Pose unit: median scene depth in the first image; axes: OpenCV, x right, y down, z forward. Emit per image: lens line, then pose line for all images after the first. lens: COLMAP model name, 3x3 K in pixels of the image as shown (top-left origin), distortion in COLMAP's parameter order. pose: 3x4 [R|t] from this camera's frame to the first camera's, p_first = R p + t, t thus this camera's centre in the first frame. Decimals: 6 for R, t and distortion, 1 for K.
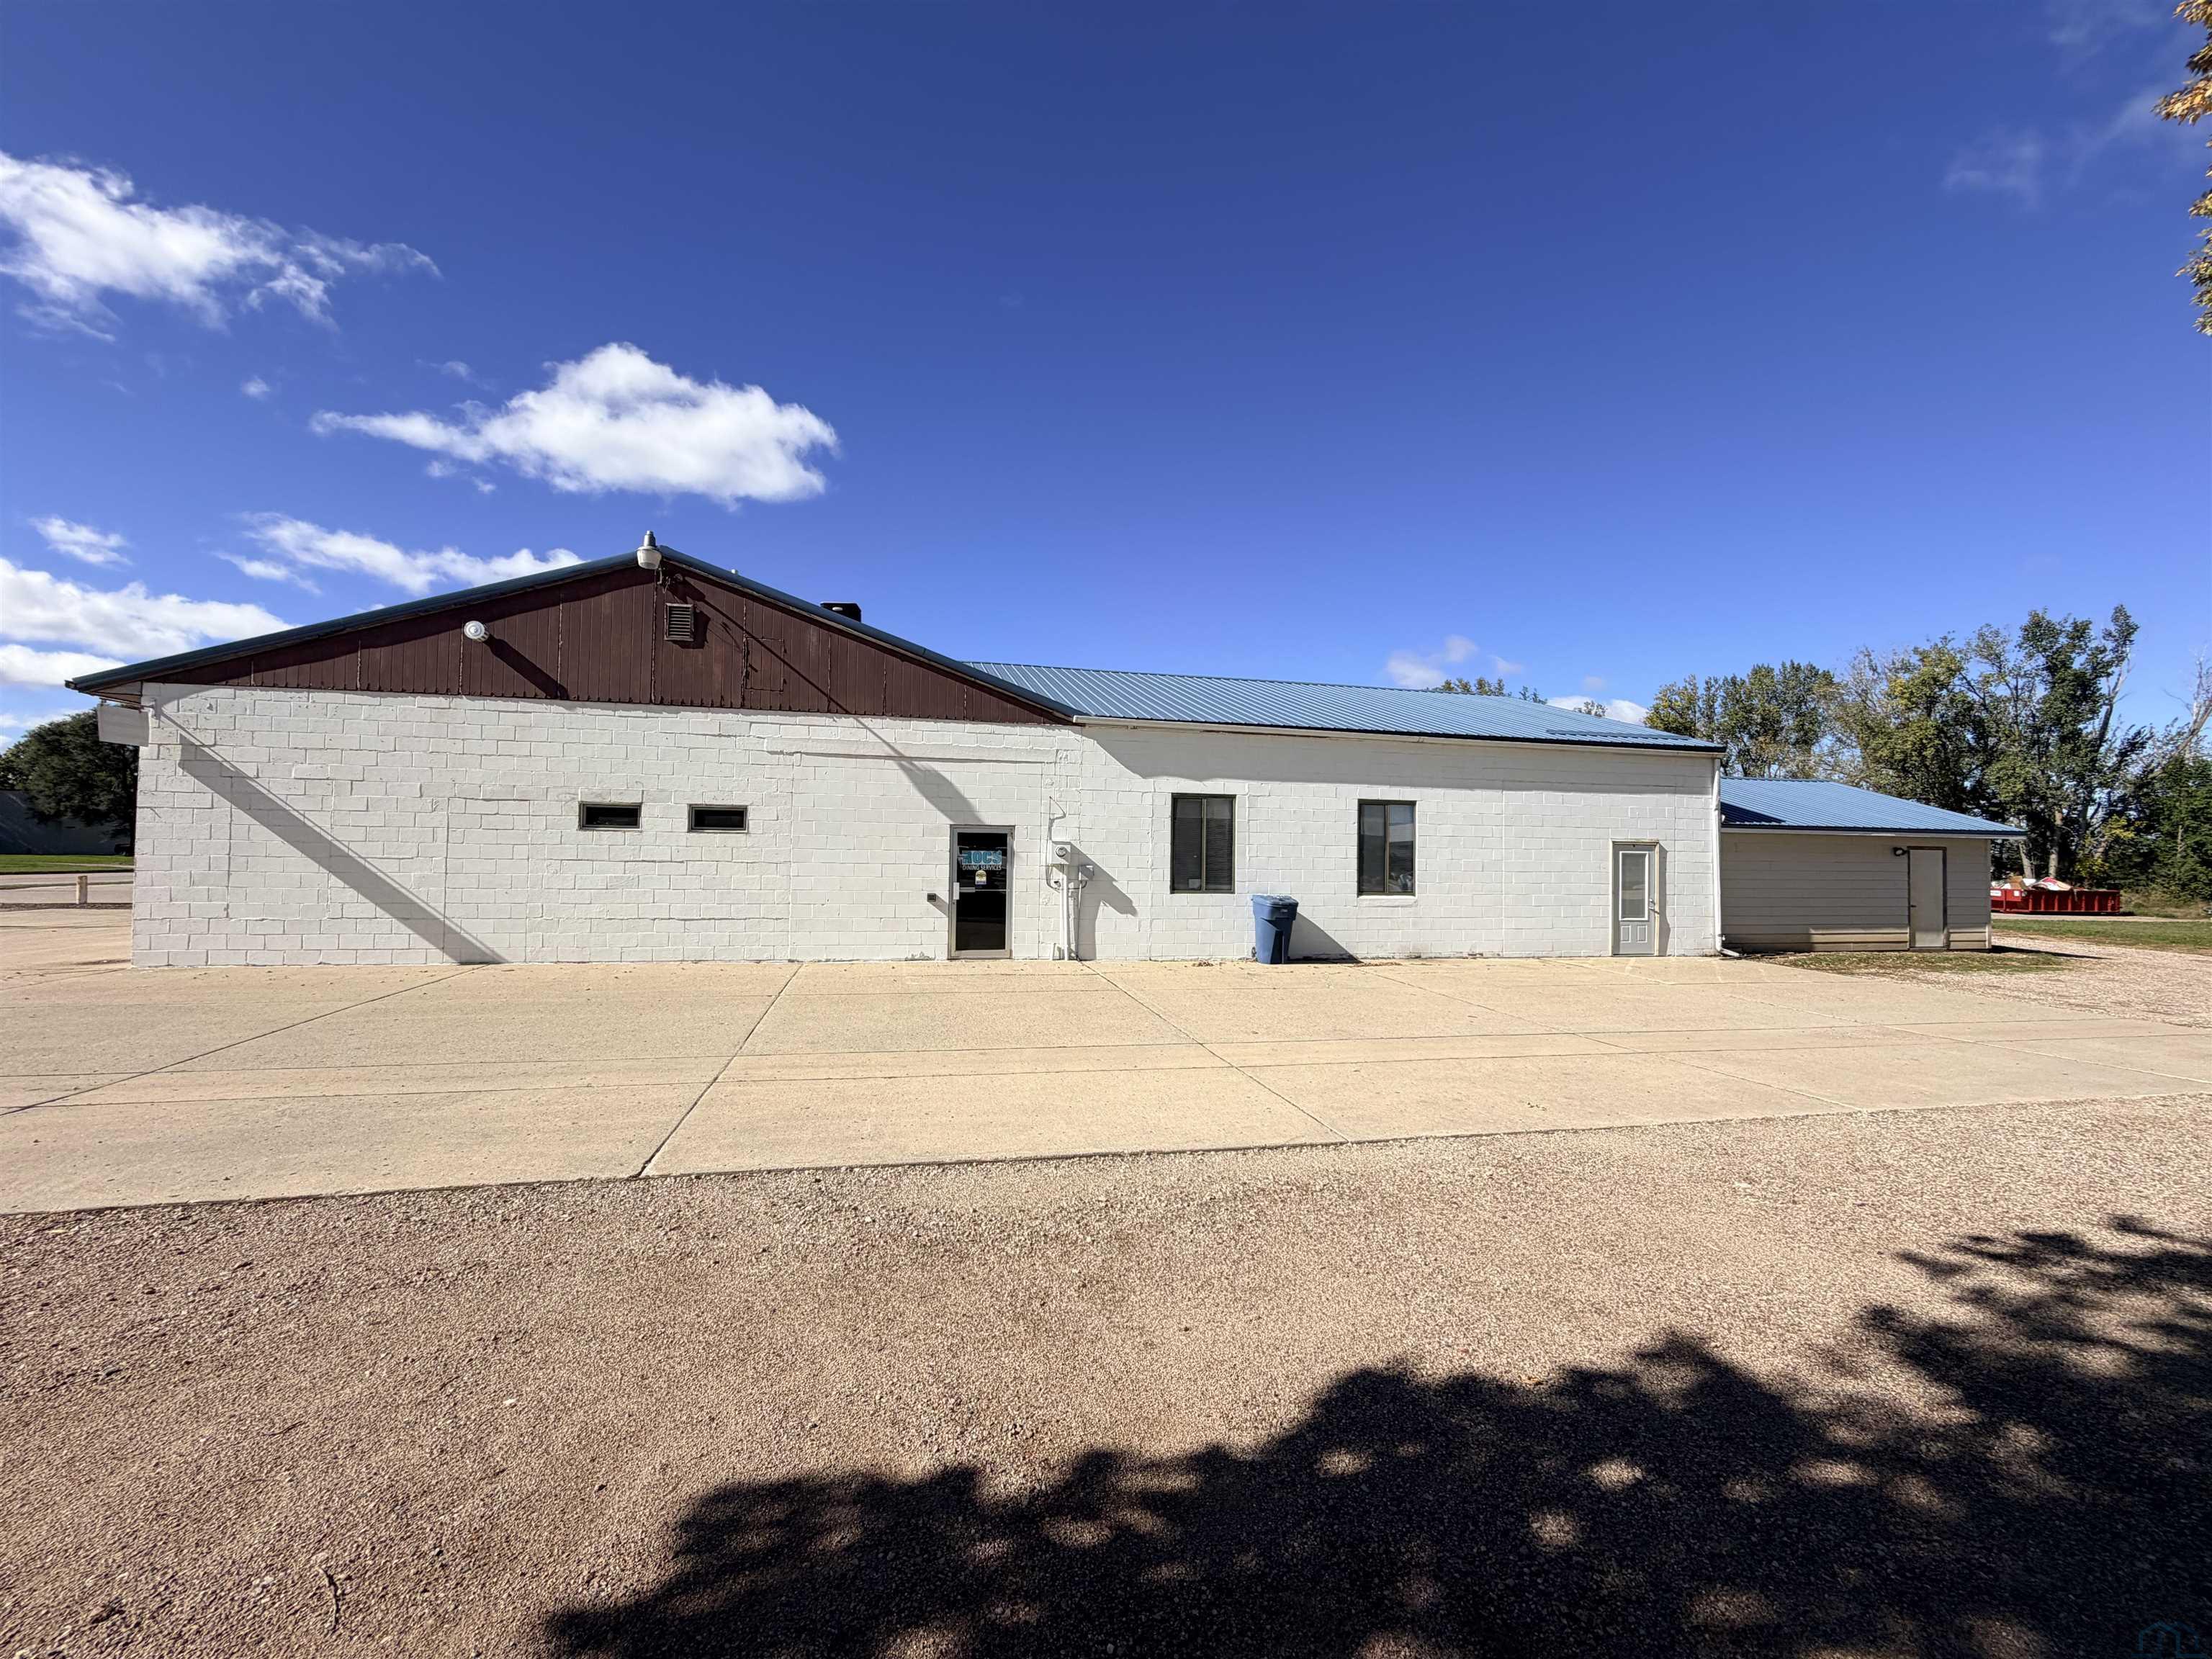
lens RADIAL K [[881.0, 0, 1106.0], [0, 881.0, 829.5], [0, 0, 1]] dist [-0.001494, -0.000134]
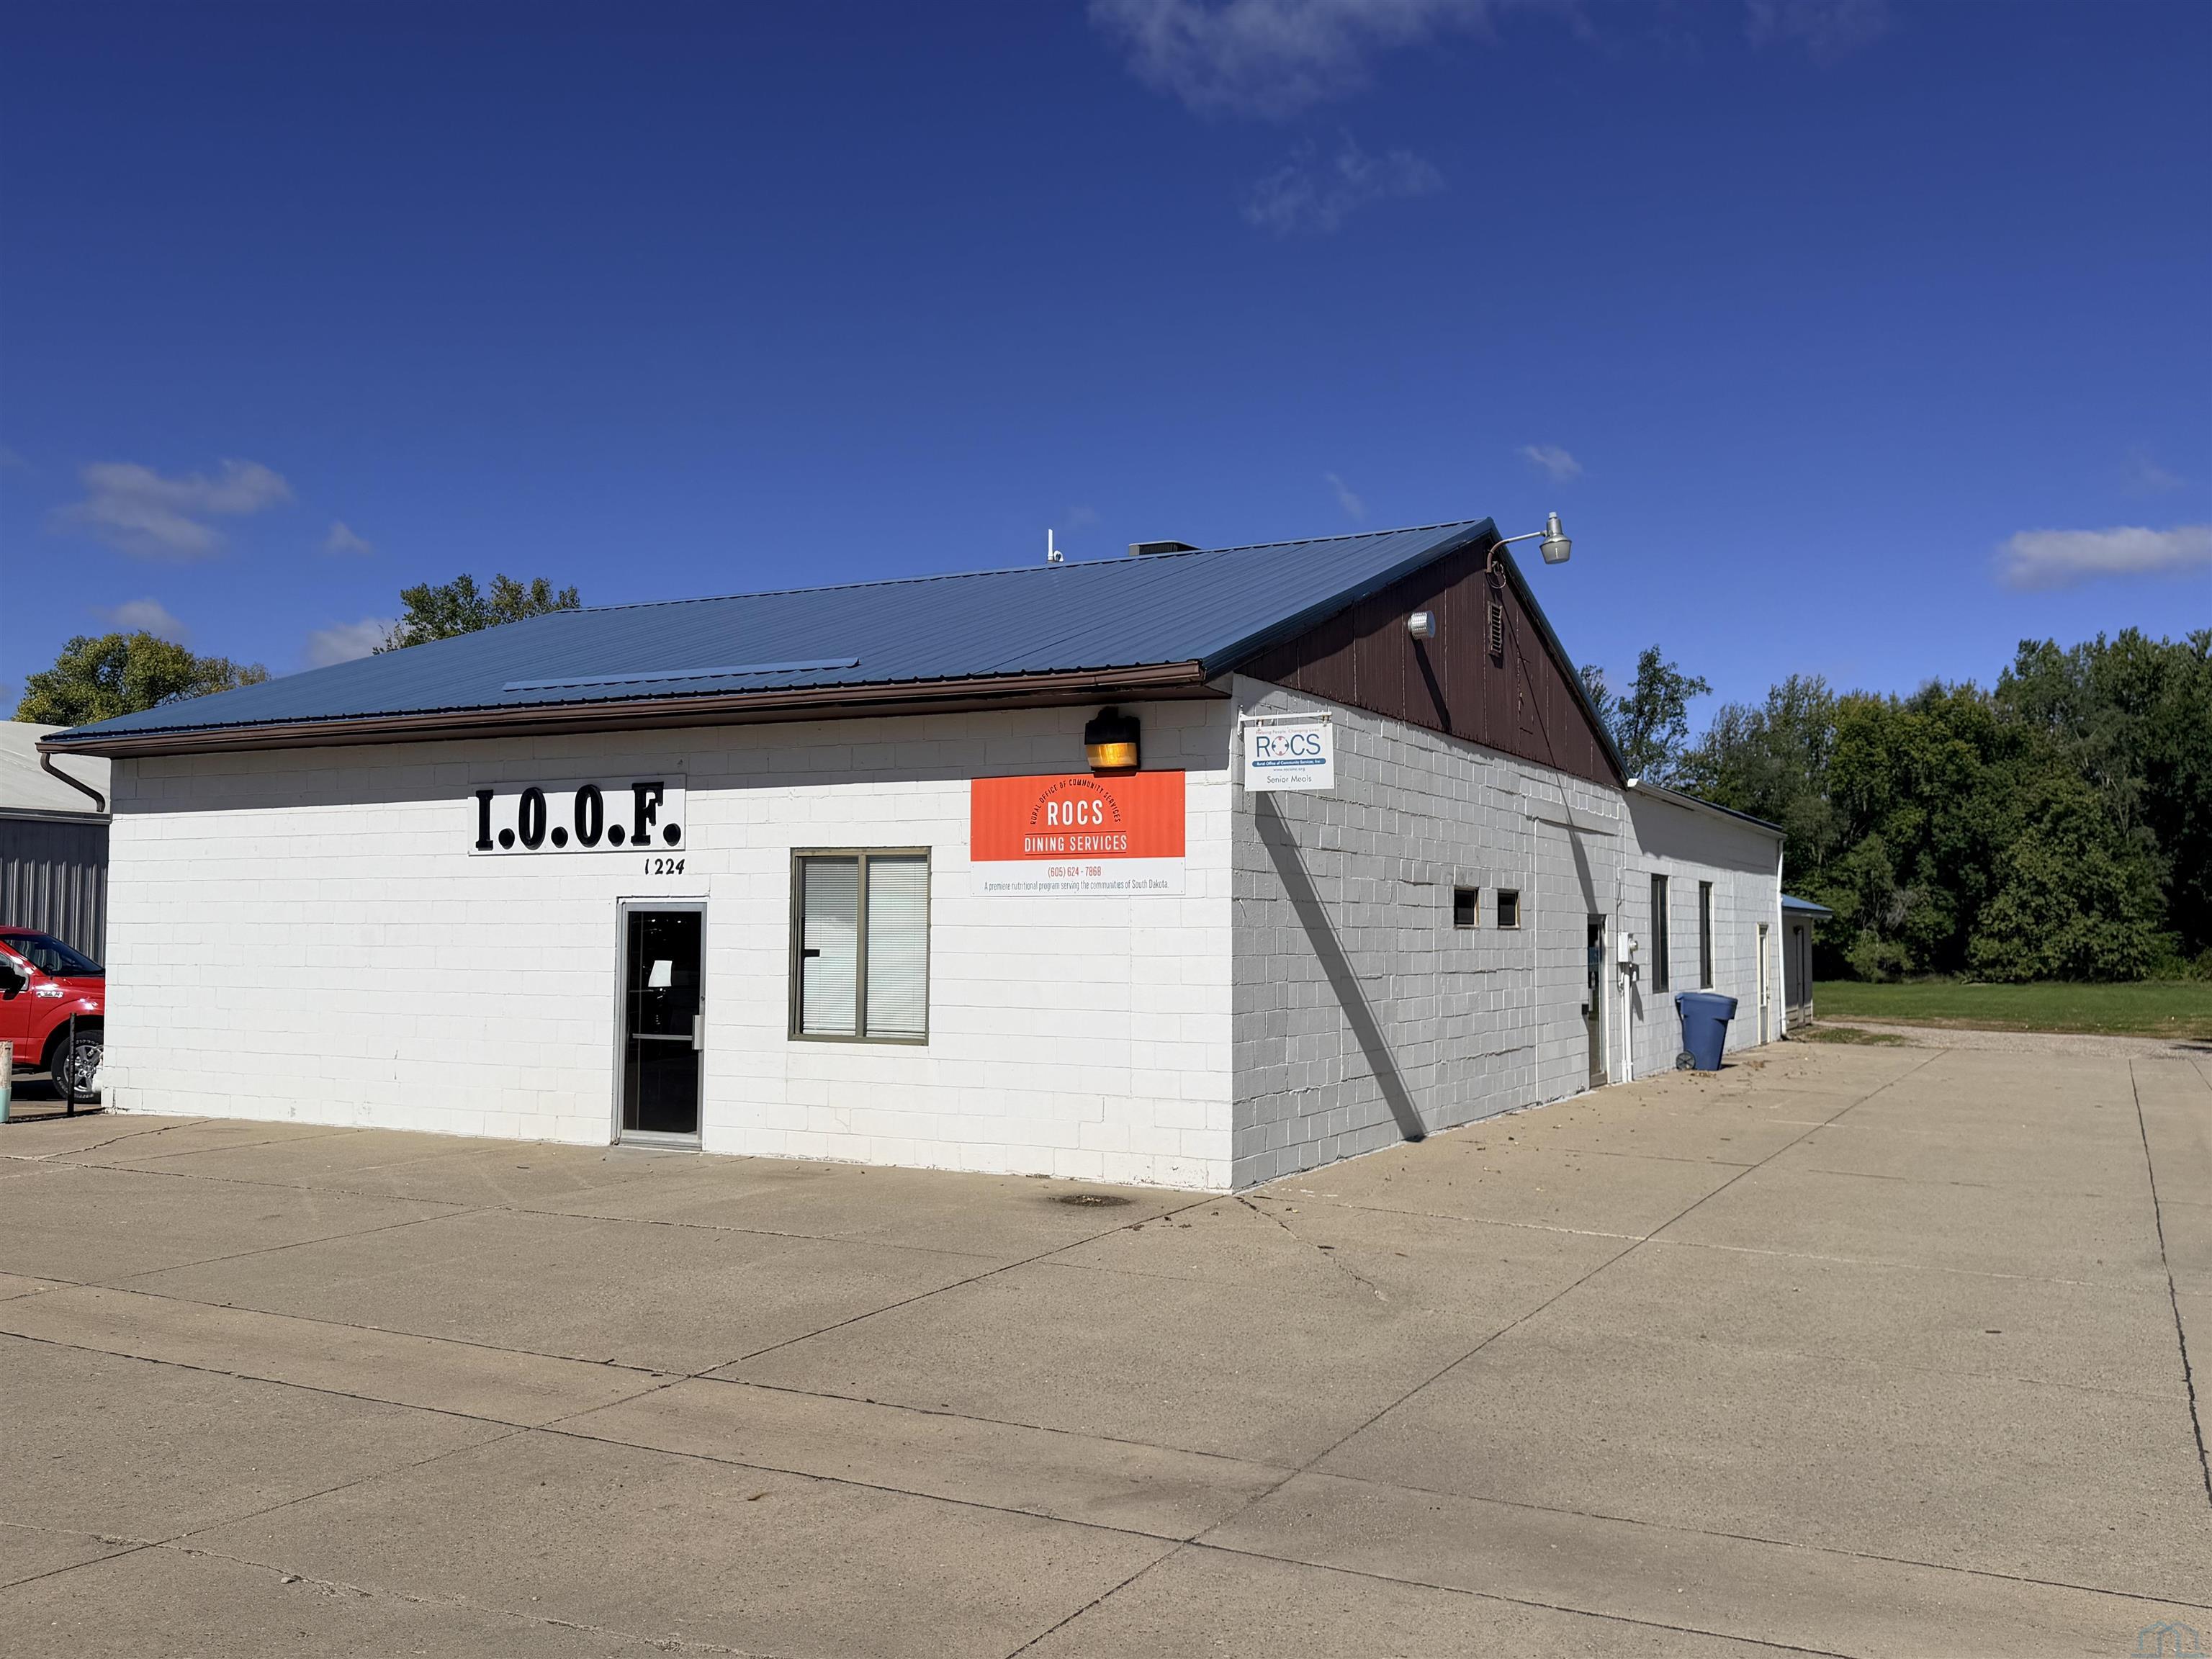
lens RADIAL K [[1847.2, 0, 1106.0], [0, 1847.2, 829.5], [0, 0, 1]] dist [0.006315, -0.001105]
pose [[0.649569, 0.025845, 0.759863, -1.891493], [-0.011574, 0.999642, -0.024107, -0.038227], [-0.760214, 0.006864, 0.649636, 0.296880]]
